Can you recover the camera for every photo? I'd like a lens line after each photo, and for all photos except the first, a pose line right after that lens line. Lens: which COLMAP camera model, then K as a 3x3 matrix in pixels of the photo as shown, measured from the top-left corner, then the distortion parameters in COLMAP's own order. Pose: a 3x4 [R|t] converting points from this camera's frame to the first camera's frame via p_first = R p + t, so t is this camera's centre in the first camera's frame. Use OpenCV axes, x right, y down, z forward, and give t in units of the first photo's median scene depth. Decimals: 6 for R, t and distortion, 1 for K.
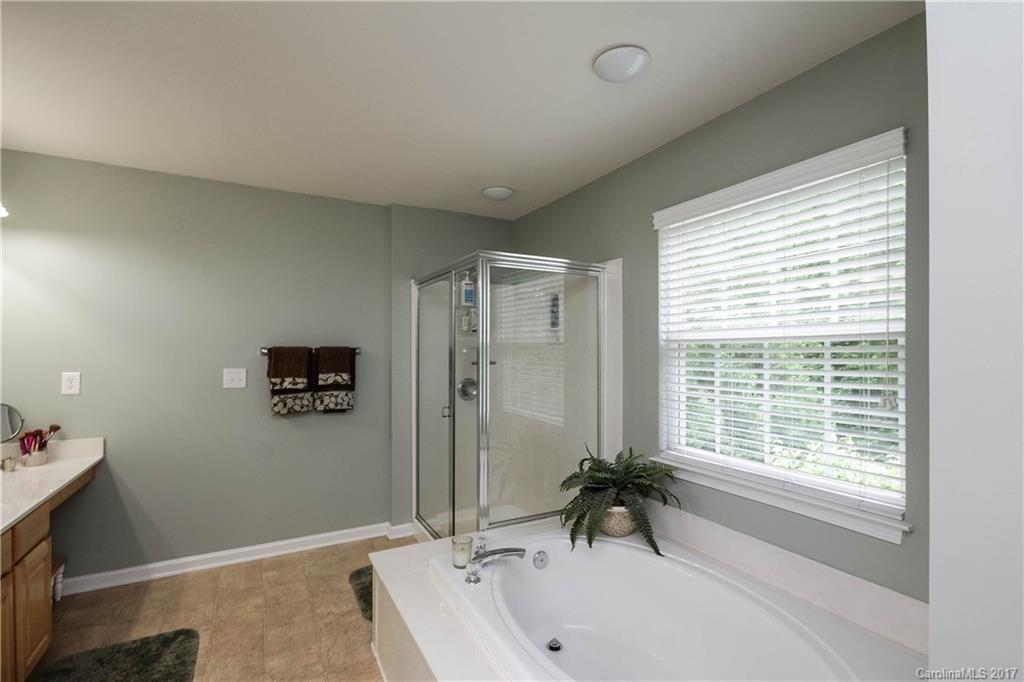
lens RADIAL K [[477.4, 0, 510.5], [0, 477.4, 339.9], [0, 0, 1]] dist [0.014120, -0.001697]
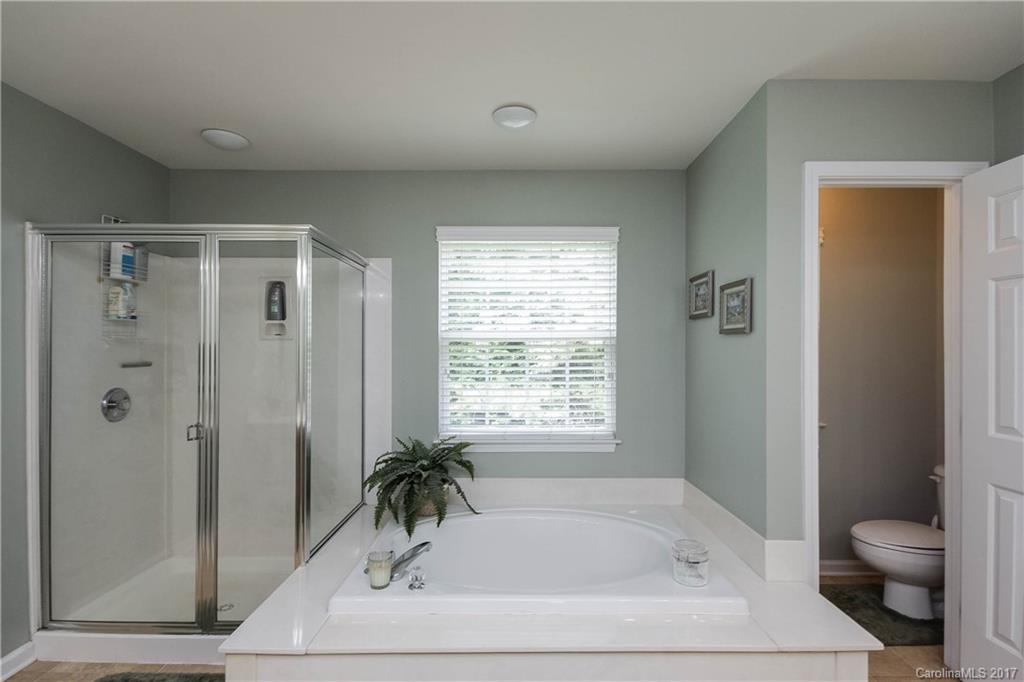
lens RADIAL K [[477.4, 0, 517.3], [0, 477.4, 350.2], [0, 0, 1]] dist [0.014120, -0.001697]
pose [[0.476086, 0.002699, 0.879395, -0.622163], [-0.019875, 0.999773, 0.007692, 0.016532], [-0.879174, -0.021140, 0.476031, 0.289837]]
